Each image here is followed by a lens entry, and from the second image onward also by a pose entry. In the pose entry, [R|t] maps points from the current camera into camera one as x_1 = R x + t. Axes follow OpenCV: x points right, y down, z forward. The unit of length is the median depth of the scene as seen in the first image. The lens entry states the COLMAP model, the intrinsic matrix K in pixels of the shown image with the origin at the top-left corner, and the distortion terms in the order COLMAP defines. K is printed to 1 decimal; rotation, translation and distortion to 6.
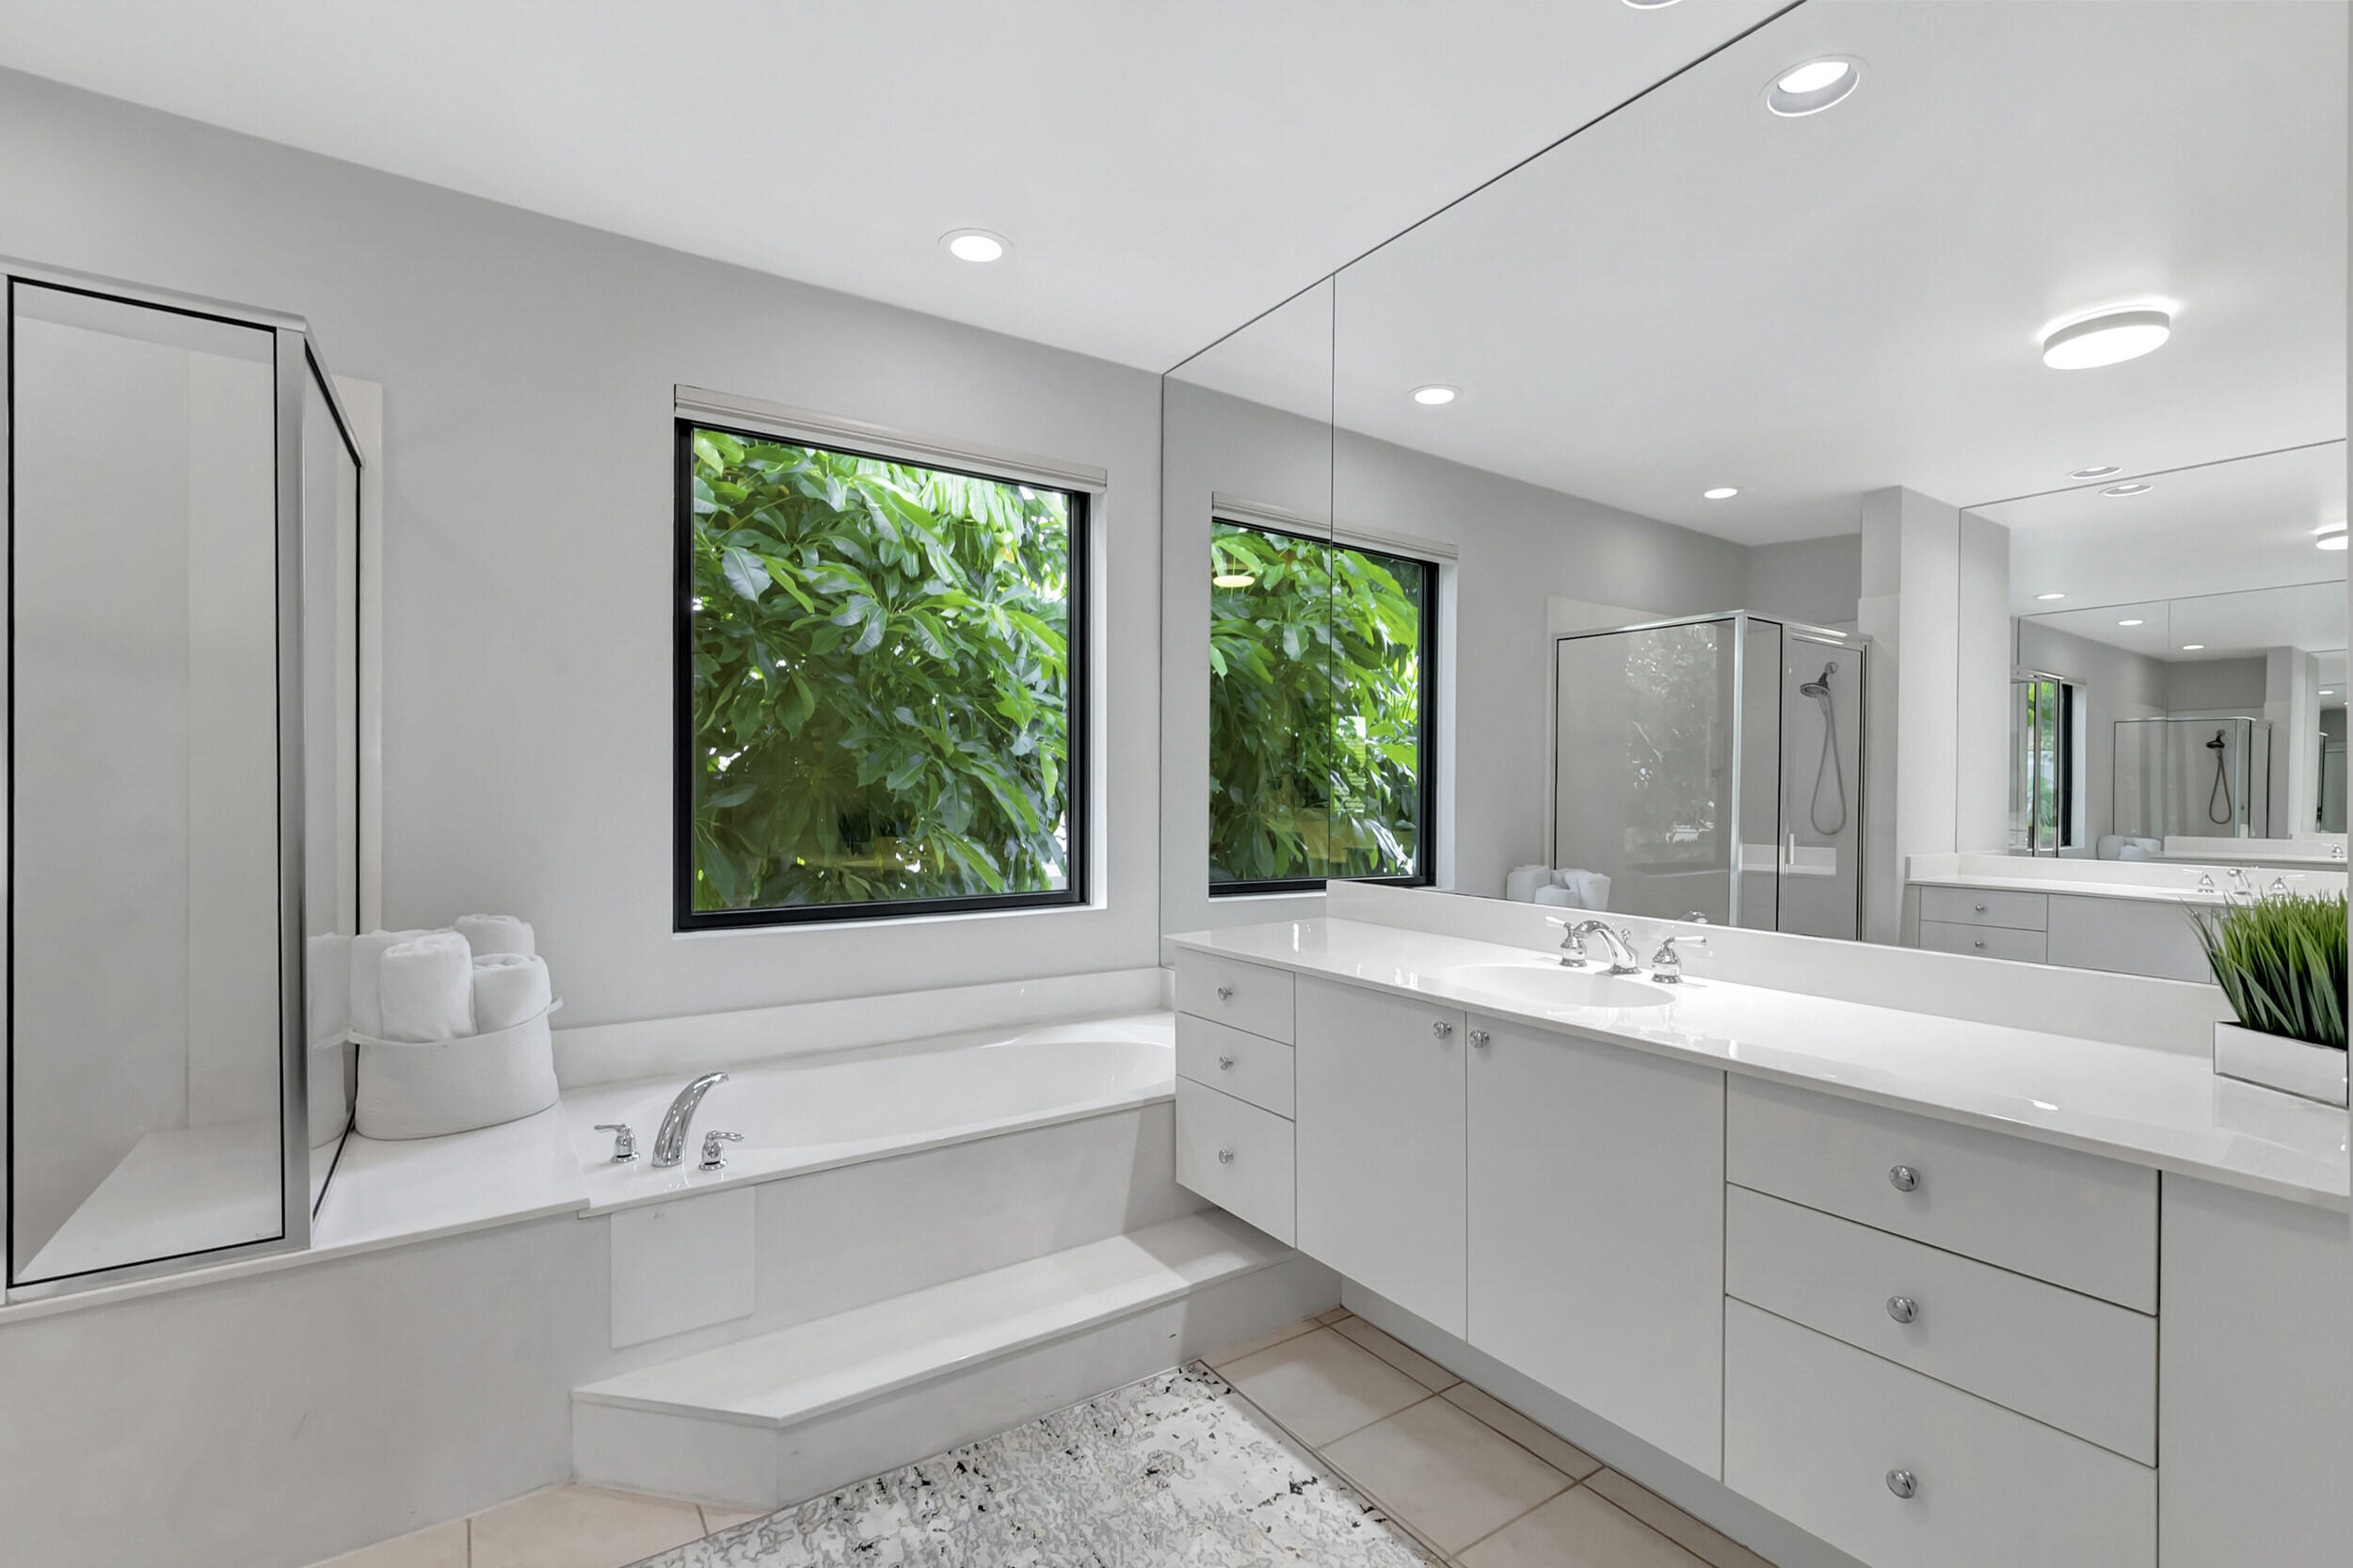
lens RADIAL K [[1040.5, 0, 1165.7], [0, 1040.5, 792.2], [0, 0, 1]] dist [0.008907, -0.015680]
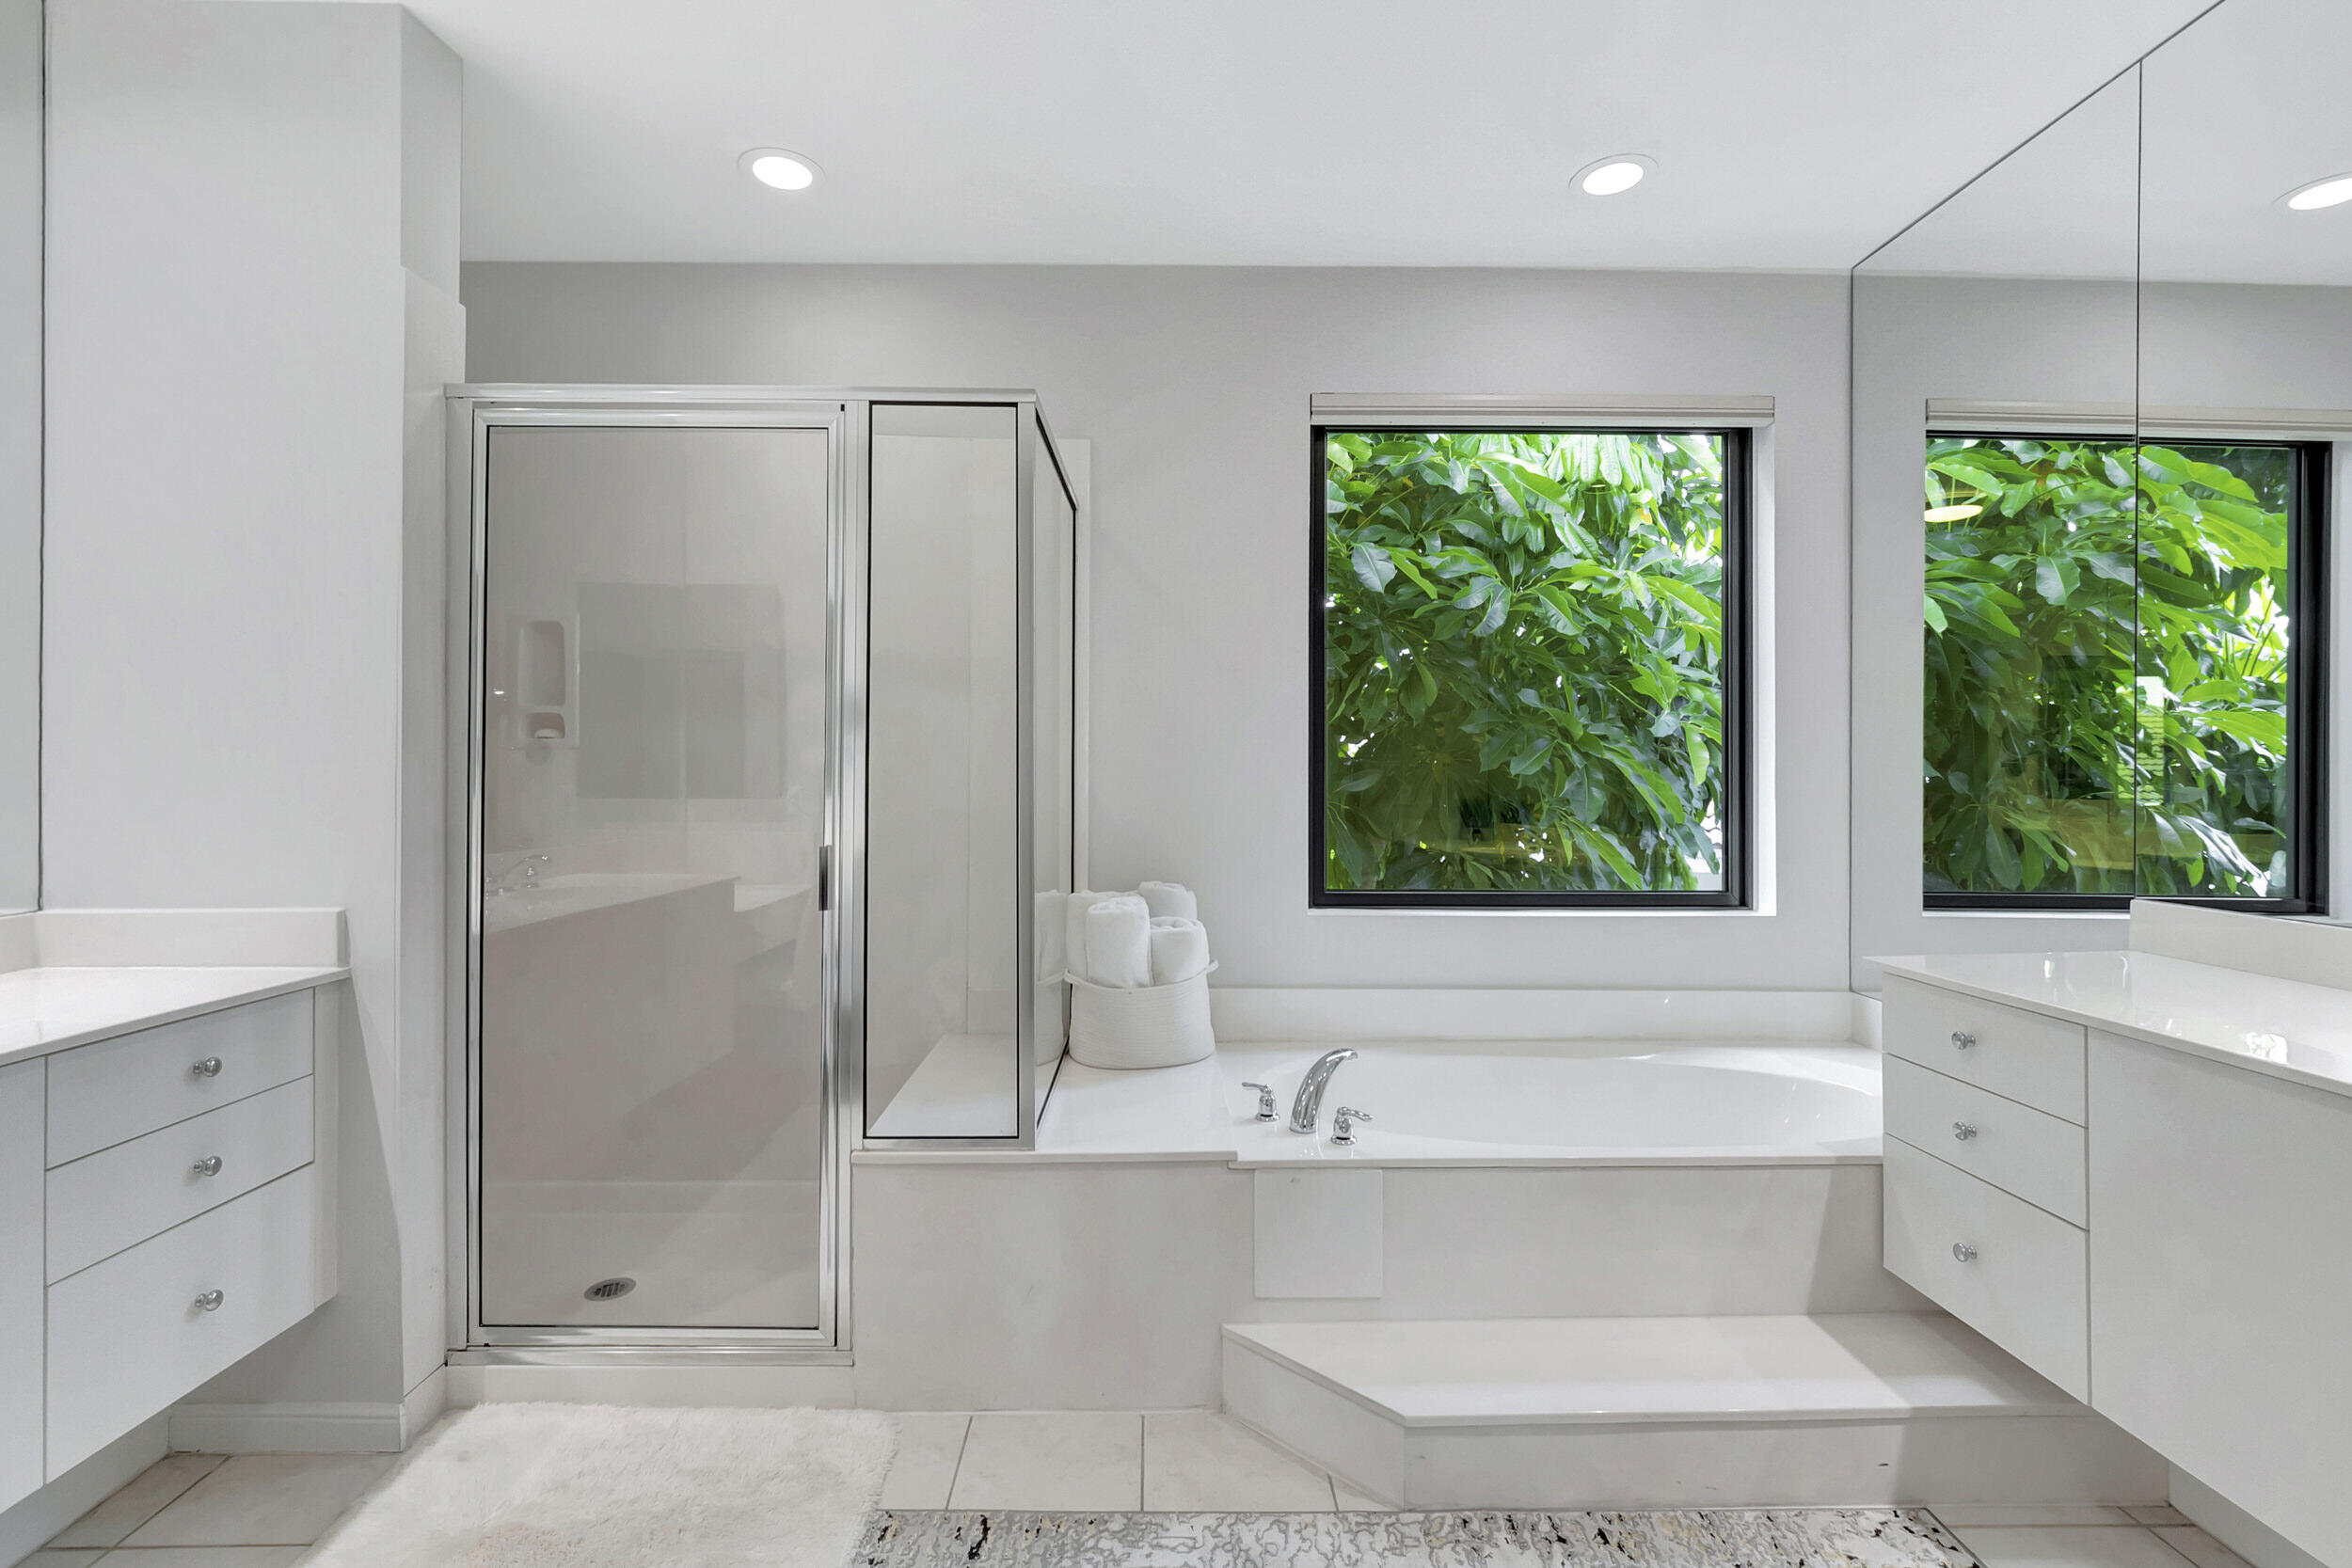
lens RADIAL K [[1031.4, 0, 1179.0], [0, 1031.4, 771.1], [0, 0, 1]] dist [0.007561, -0.009480]
pose [[0.843522, -0.001711, -0.537092, -0.013809], [-0.001993, 0.999978, -0.006316, 0.000779], [0.537091, 0.006398, 0.843500, 0.029708]]
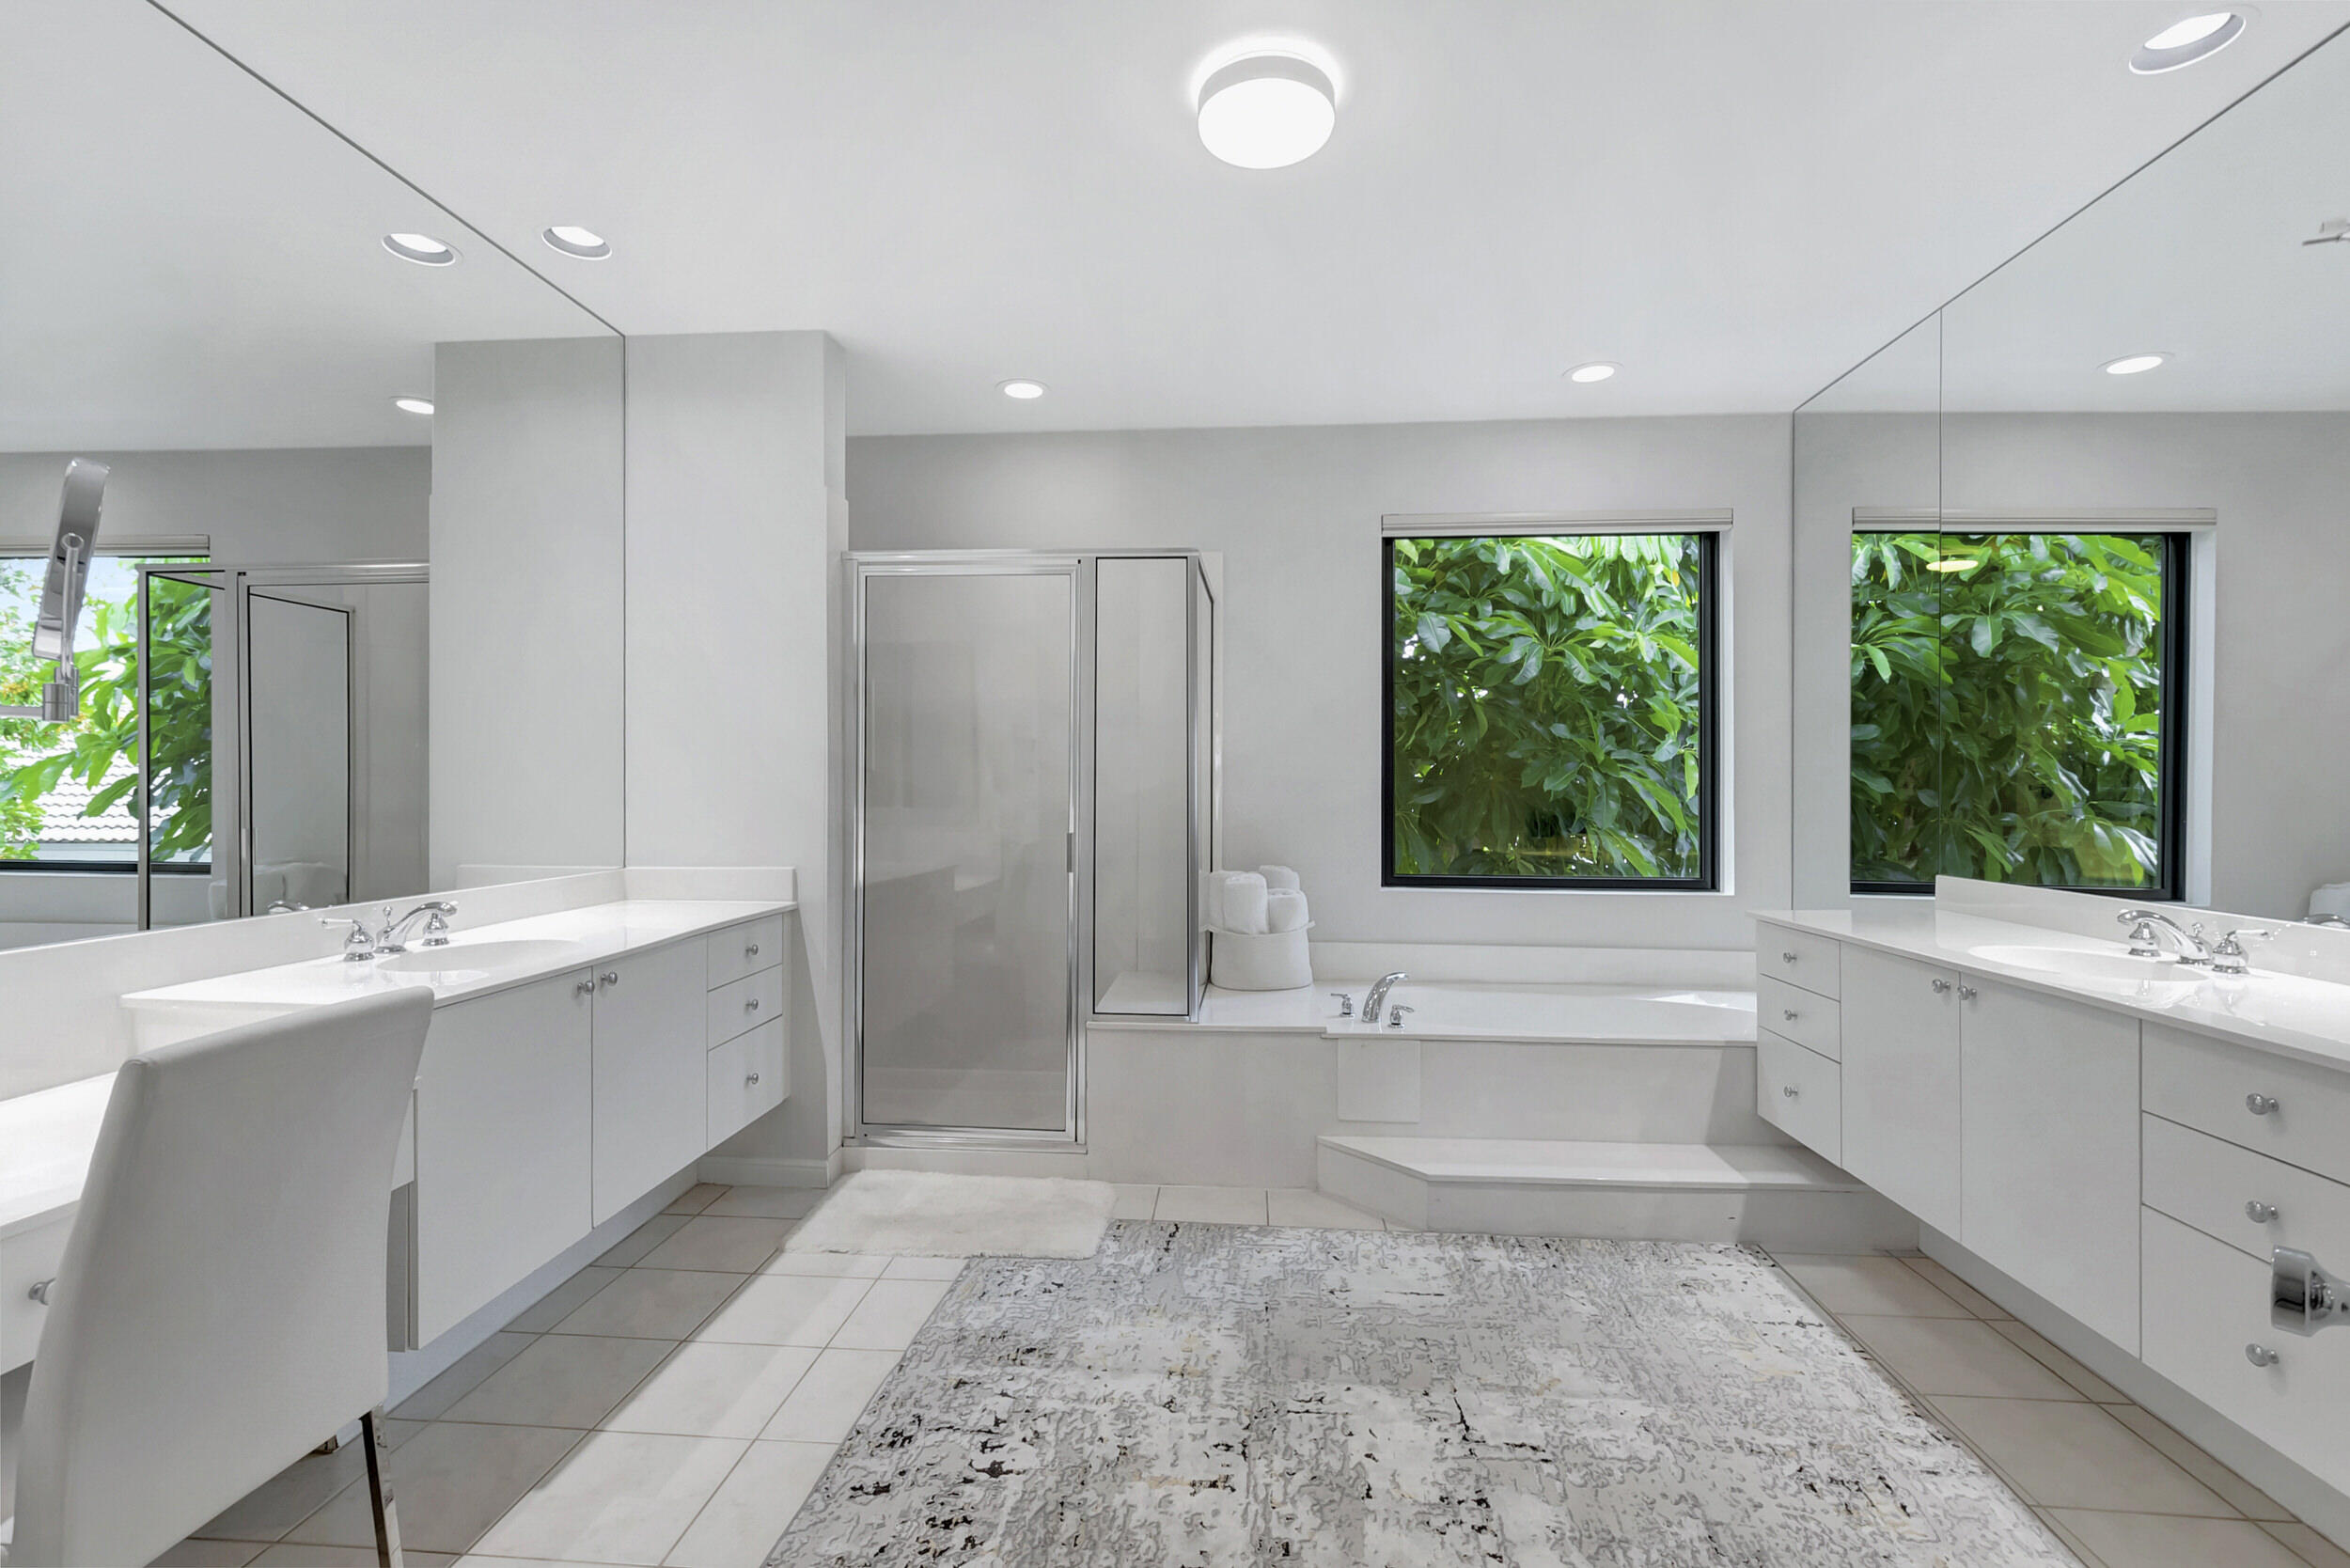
lens RADIAL K [[1039.4, 0, 1162.9], [0, 1039.4, 768.9], [0, 0, 1]] dist [-0.000892, -0.000570]
pose [[0.778946, -0.012067, -0.626974, 0.159512], [-0.003820, 0.999705, -0.023988, 0.003470], [0.627079, 0.021081, 0.778670, -0.259167]]
